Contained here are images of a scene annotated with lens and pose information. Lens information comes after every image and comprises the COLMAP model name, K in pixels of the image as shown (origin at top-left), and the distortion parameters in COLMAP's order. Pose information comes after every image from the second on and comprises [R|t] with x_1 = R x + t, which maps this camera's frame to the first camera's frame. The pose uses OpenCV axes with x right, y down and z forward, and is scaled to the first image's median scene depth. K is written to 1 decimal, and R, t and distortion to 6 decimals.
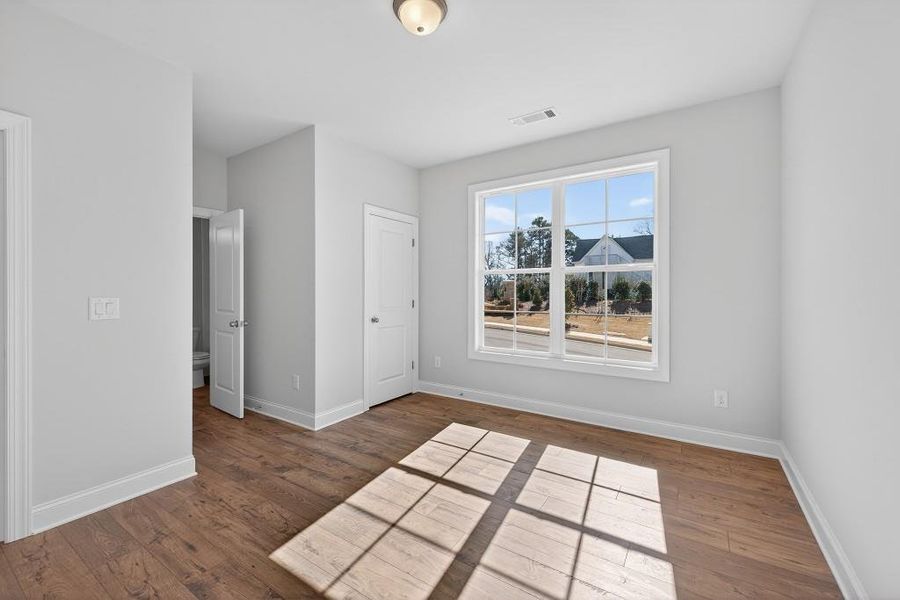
lens RADIAL K [[374.7, 0, 452.8], [0, 374.7, 295.0], [0, 0, 1]] dist [0.009914, -0.002035]
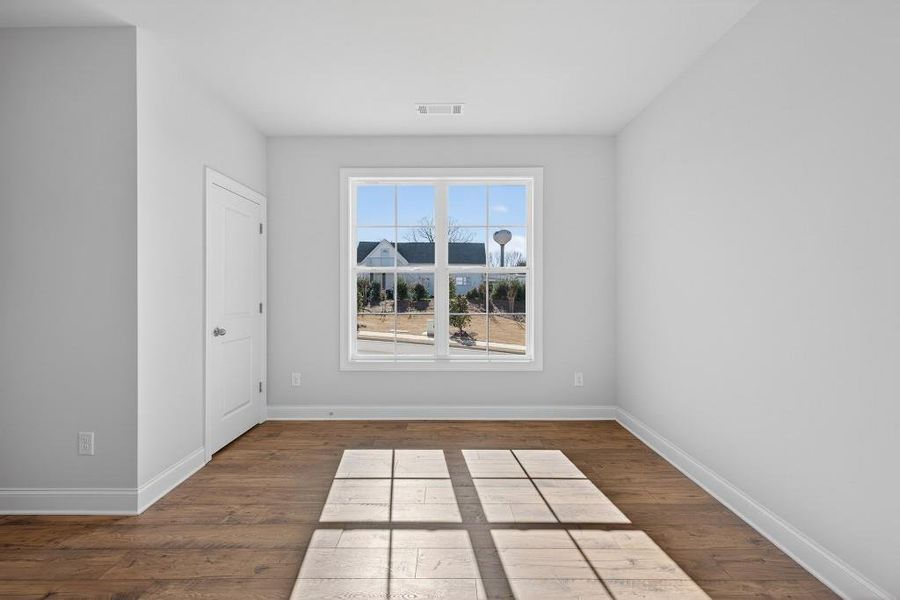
lens RADIAL K [[374.7, 0, 448.4], [0, 374.7, 291.8], [0, 0, 1]] dist [0.009914, -0.002035]
pose [[0.837904, -0.000784, 0.545817, -0.280129], [0.006147, 0.999949, -0.008000, -0.001355], [-0.545783, 0.010059, 0.837866, 0.189117]]
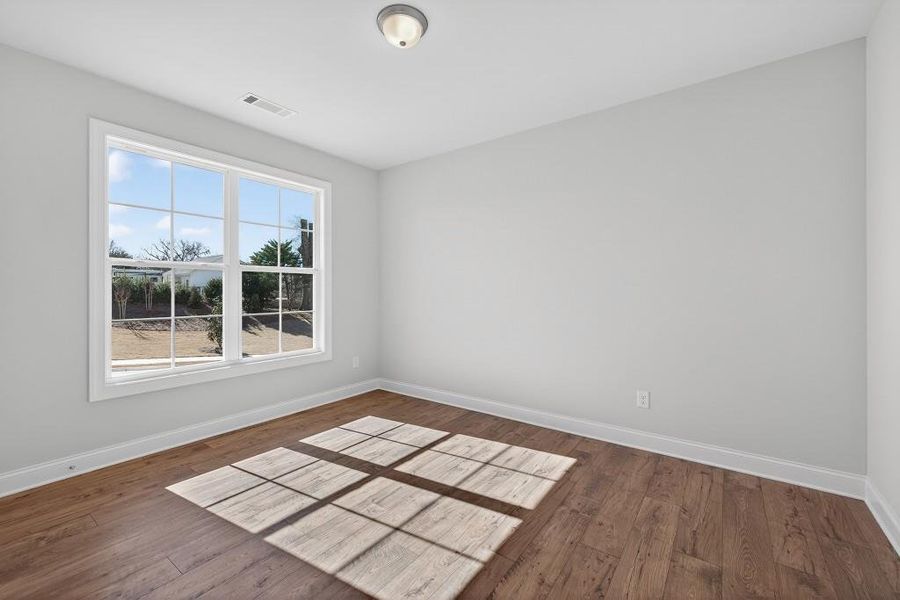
lens RADIAL K [[374.7, 0, 446.4], [0, 374.7, 291.9], [0, 0, 1]] dist [0.009914, -0.002035]
pose [[0.066356, -0.005315, 0.997782, -0.684505], [0.014613, 0.999884, 0.004354, -0.005069], [-0.997689, 0.014291, 0.066426, 0.486400]]
